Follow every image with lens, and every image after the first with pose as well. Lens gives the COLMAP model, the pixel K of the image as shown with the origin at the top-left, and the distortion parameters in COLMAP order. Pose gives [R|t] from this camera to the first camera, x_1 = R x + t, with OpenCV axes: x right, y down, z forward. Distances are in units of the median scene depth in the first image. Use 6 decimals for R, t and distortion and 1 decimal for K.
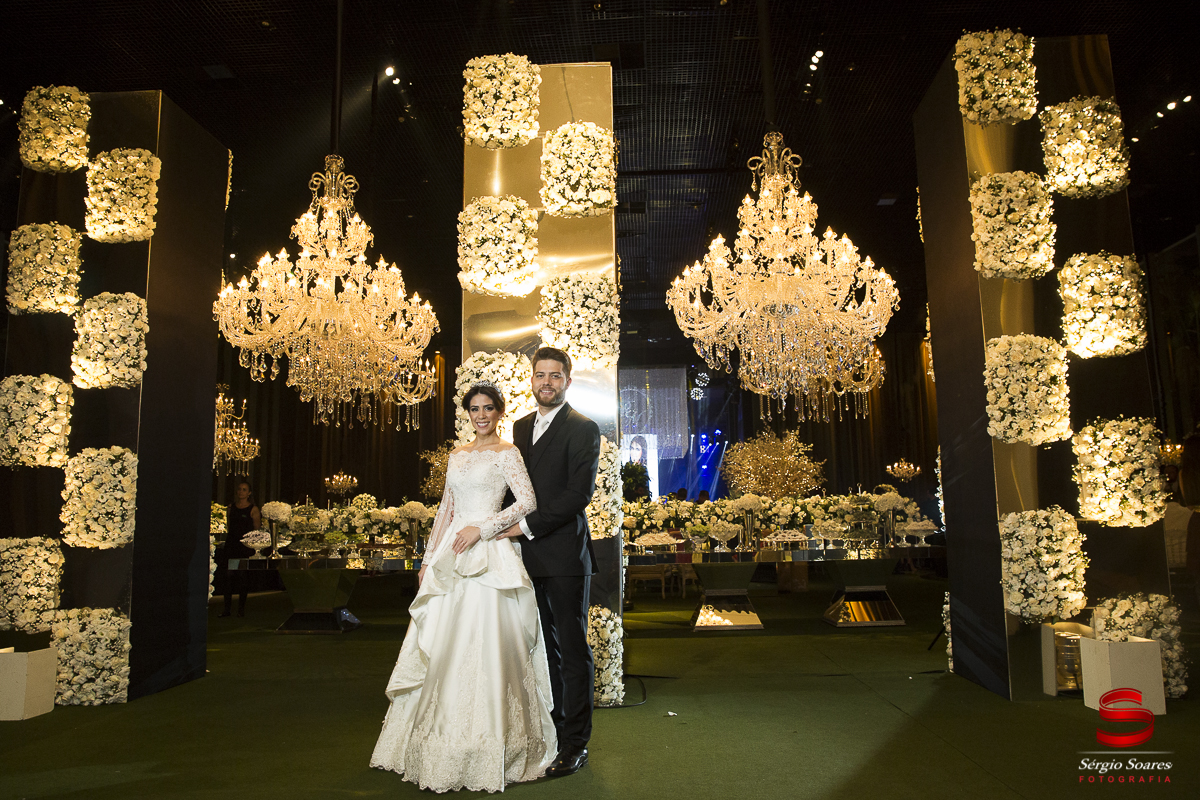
lens RADIAL K [[884.3, 0, 600.0], [0, 884.3, 400.0], [0, 0, 1]] dist [-0.108181, 0.087237]
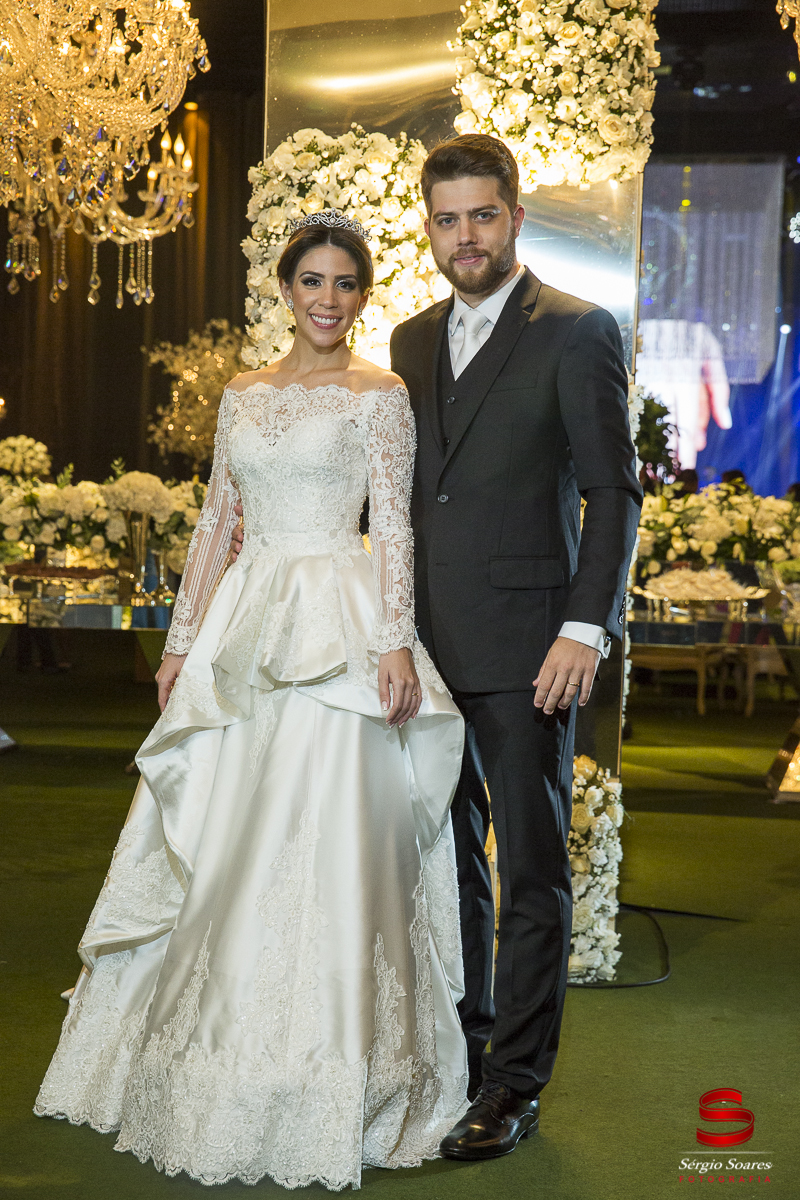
lens RADIAL K [[2016.3, 0, 400.0], [0, 2016.3, 600.0], [0, 0, 1]] dist [0.175030, 0.066681]
pose [[0.996199, 0.048721, -0.072209, -0.015223], [-0.034977, 0.982925, 0.180652, -0.012220], [0.079778, -0.177440, 0.980893, 0.039954]]
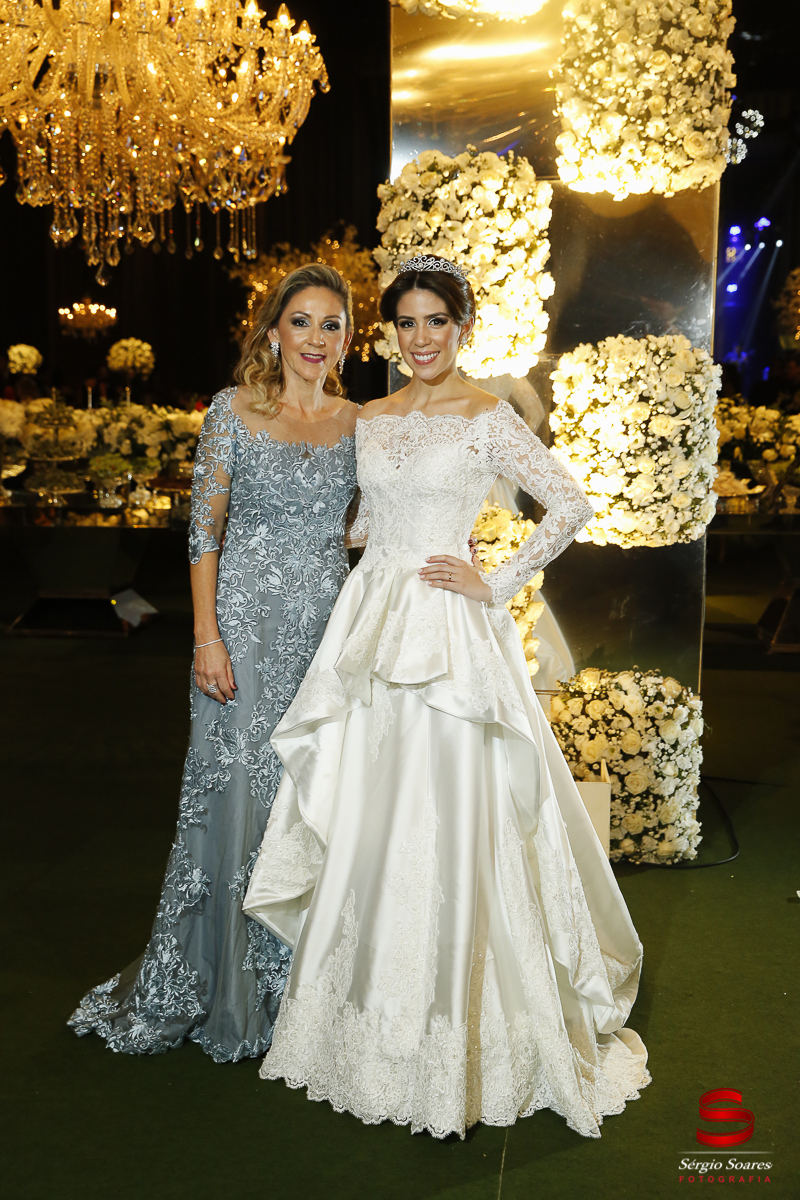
lens RADIAL K [[1519.1, 0, 400.0], [0, 1519.1, 600.0], [0, 0, 1]] dist [0.047652, 0.157496]
pose [[0.996756, 0.030743, -0.074374, -0.083552], [-0.008282, 0.958439, 0.285177, -0.057274], [0.080050, -0.283636, 0.955585, 0.146606]]
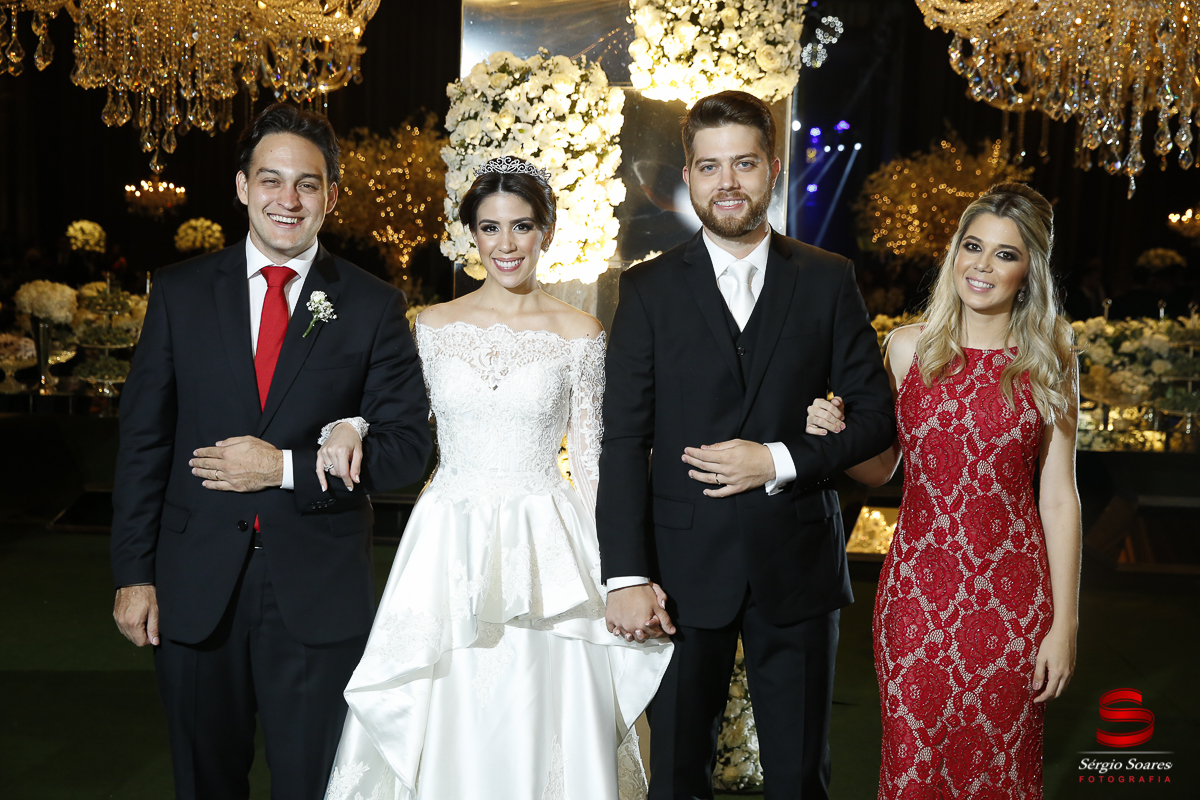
lens RADIAL K [[1544.3, 0, 600.0], [0, 1544.3, 400.0], [0, 0, 1]] dist [0.075984, 0.070477]
pose [[0.998790, 0.049134, 0.002128, -0.076620], [-0.048339, 0.972826, 0.226436, -0.063739], [0.009055, -0.226264, 0.974024, 0.164102]]
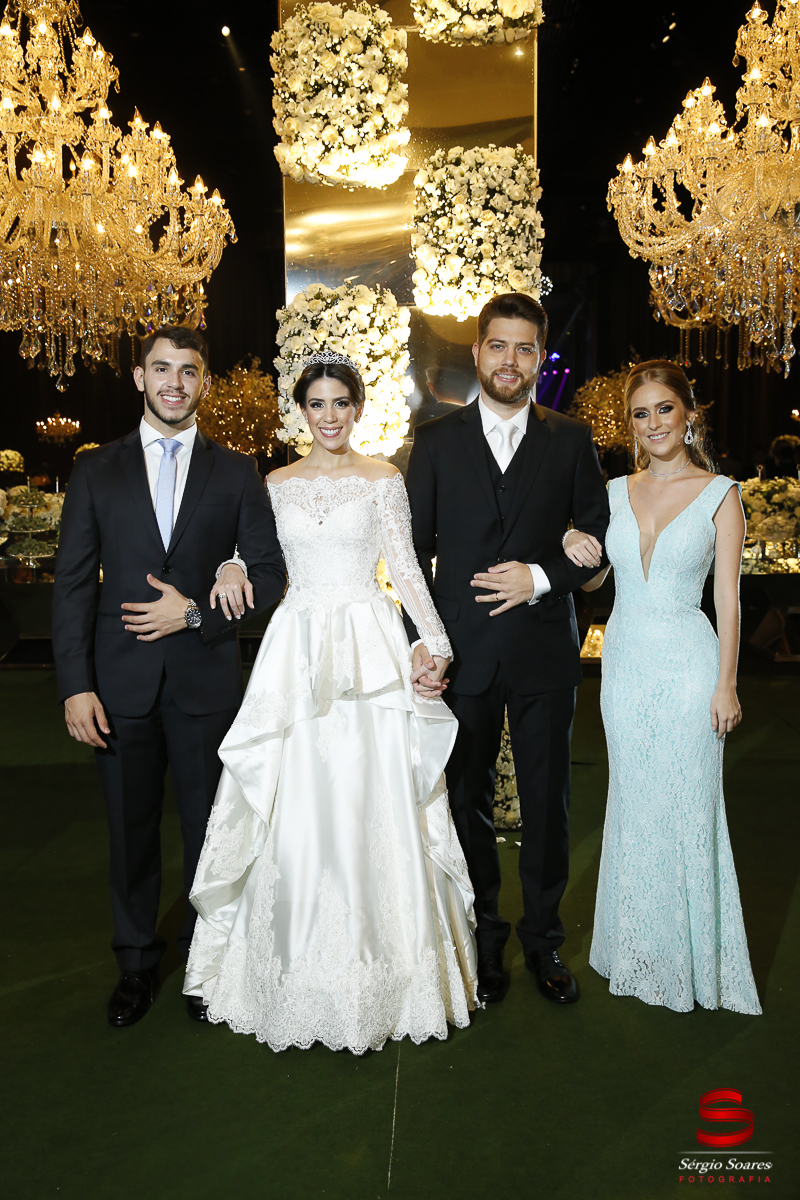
lens RADIAL K [[1121.4, 0, 400.0], [0, 1121.4, 600.0], [0, 0, 1]] dist [-0.033761, 0.116935]
pose [[0.999884, 0.003218, 0.014869, -0.088086], [-0.006910, 0.966806, 0.255419, -0.041233], [-0.013554, -0.255493, 0.966716, 0.188289]]
